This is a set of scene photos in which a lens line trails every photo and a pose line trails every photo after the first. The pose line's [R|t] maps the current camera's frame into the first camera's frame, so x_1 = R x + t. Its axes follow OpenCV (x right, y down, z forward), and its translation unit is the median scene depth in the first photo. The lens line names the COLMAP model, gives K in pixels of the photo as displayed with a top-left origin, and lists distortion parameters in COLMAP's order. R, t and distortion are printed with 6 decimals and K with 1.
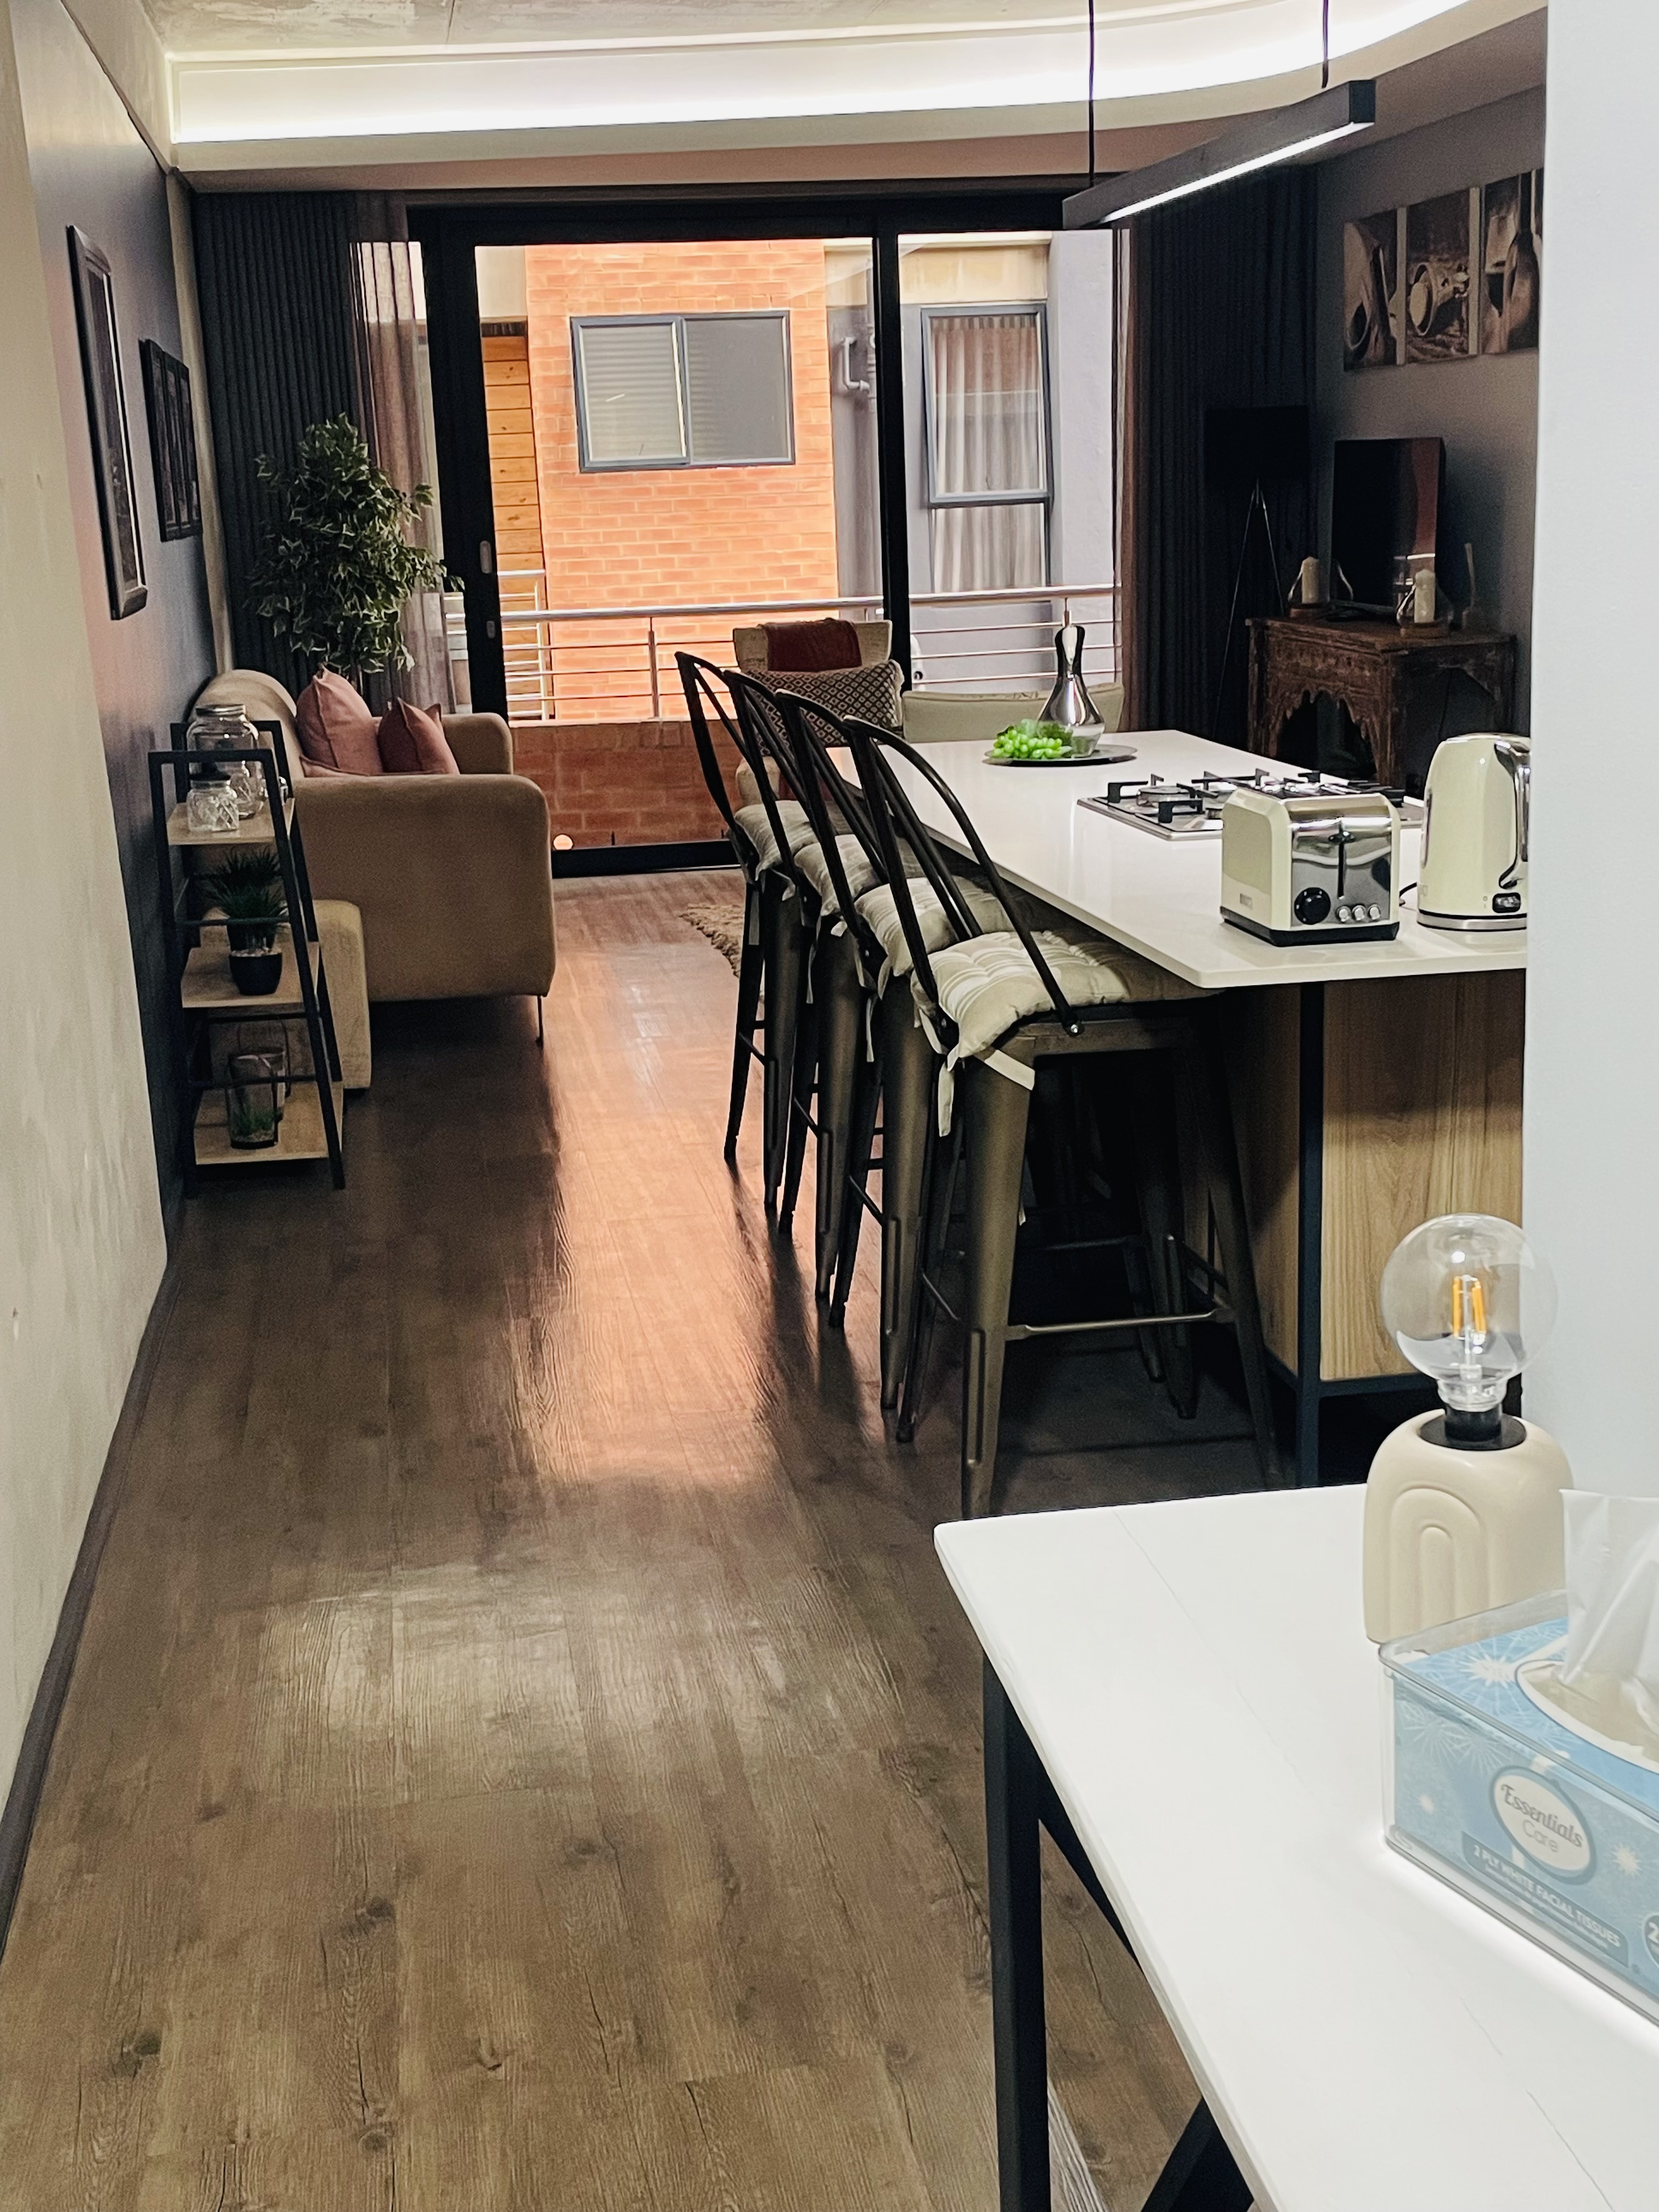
lens RADIAL K [[2602.0, 0, 826.0], [0, 2602.0, 1115.8], [0, 0, 1]] dist [0.042479, 0.000000]
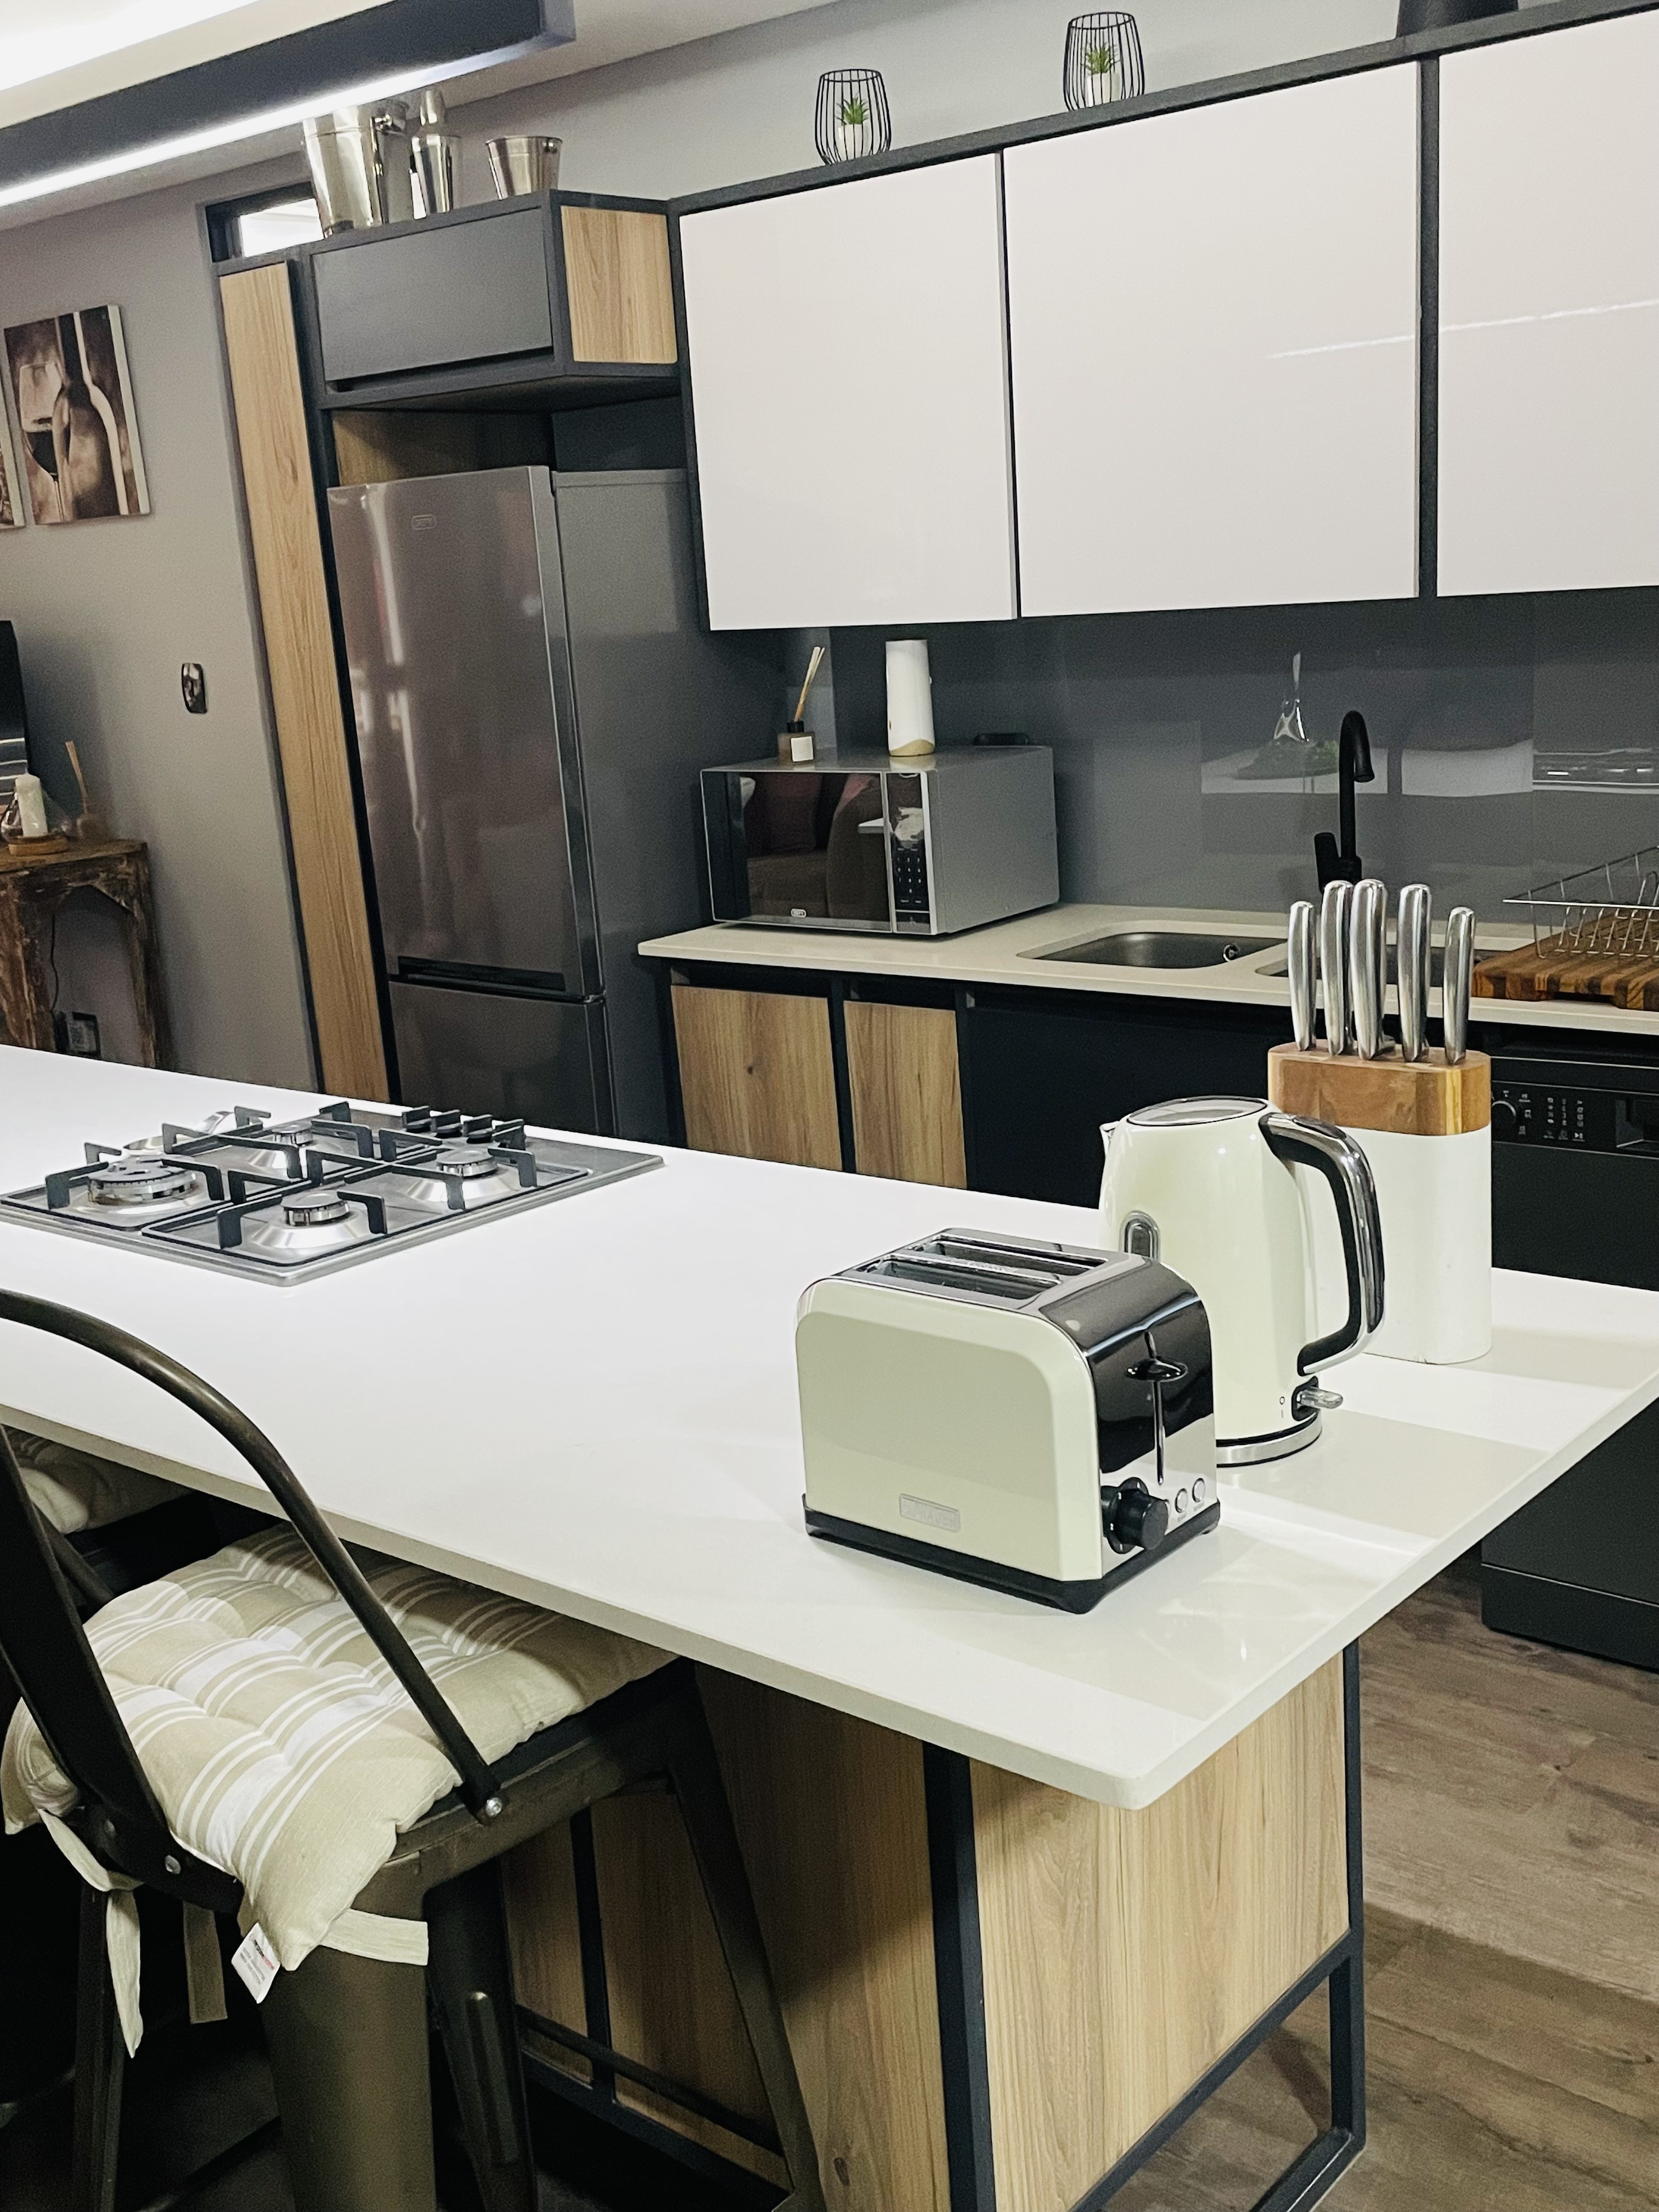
lens RADIAL K [[2248.7, 0, 839.8], [0, 2248.7, 1115.3], [0, 0, 1]] dist [0.051497, 0.000000]
pose [[0.769825, -0.161843, 0.617394, -0.039211], [0.188301, 0.981852, 0.022590, -0.067164], [-0.609846, 0.098866, 0.786329, 0.270467]]
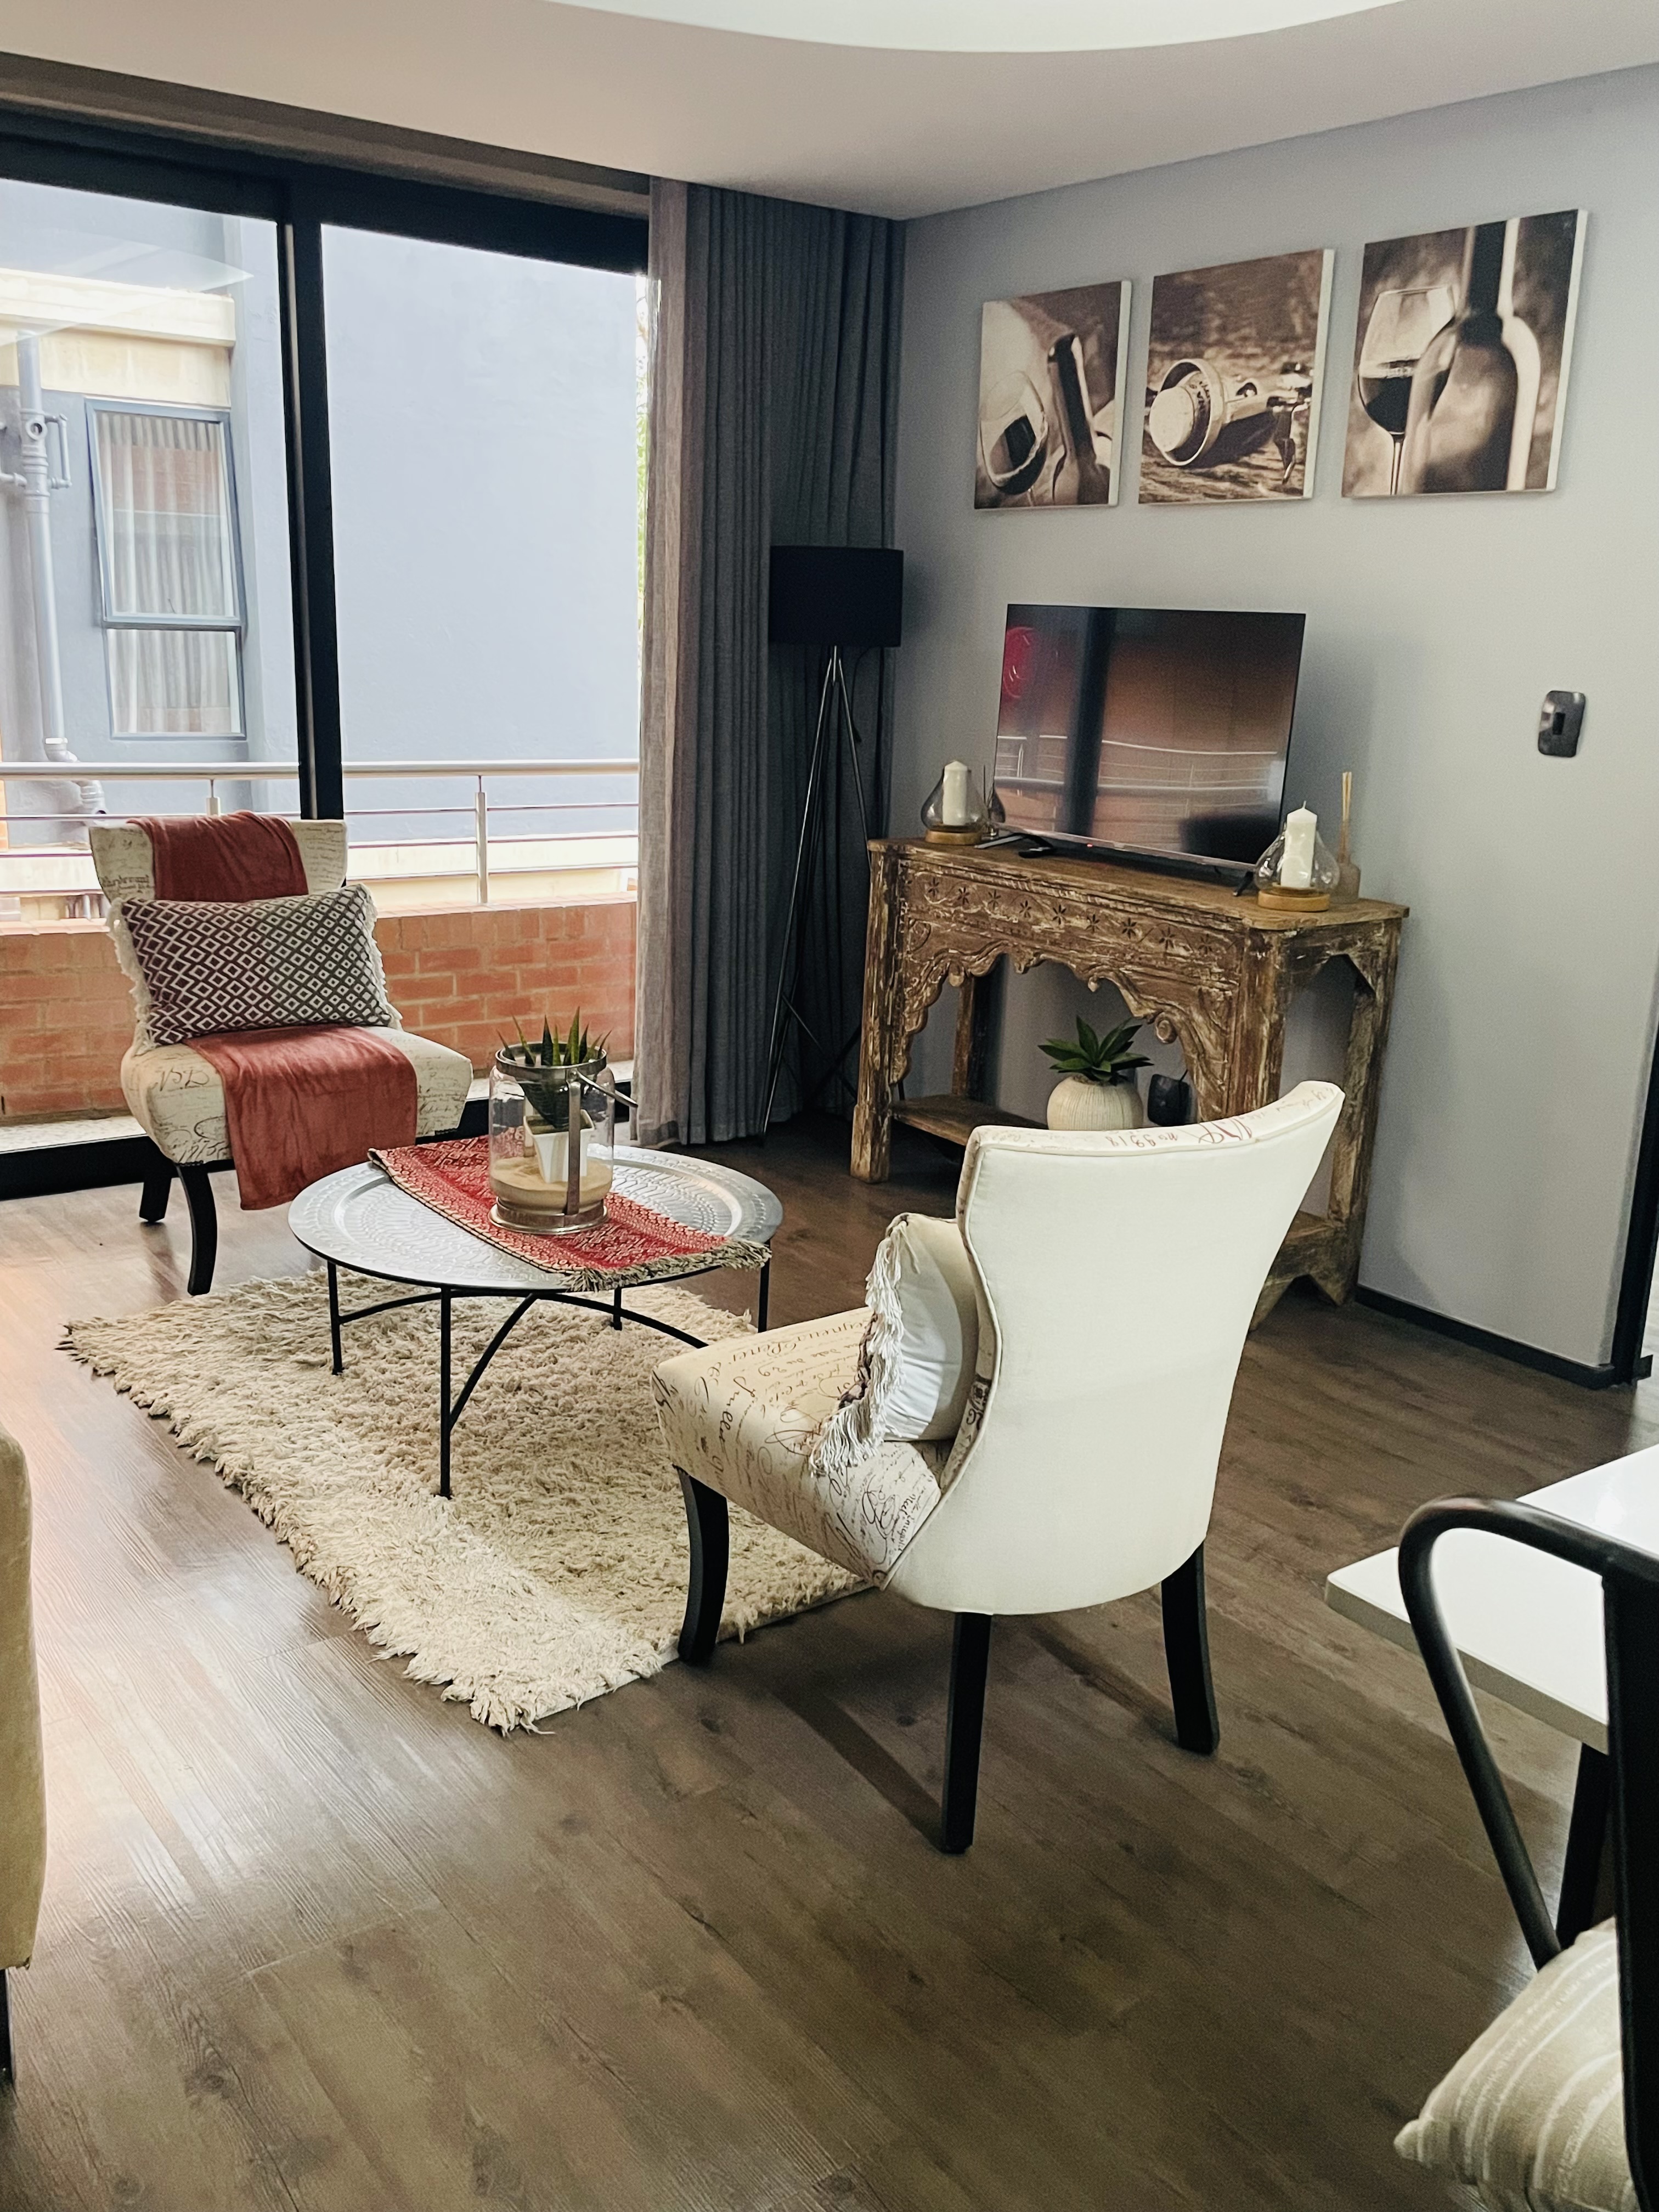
lens RADIAL K [[1945.8, 0, 824.9], [0, 1945.8, 1126.1], [0, 0, 1]] dist [0.063154, -0.033561]
pose [[0.889340, -0.044613, 0.455066, -0.113650], [0.038738, 0.999002, 0.022232, -0.142537], [-0.455603, -0.002144, 0.890180, 0.602770]]
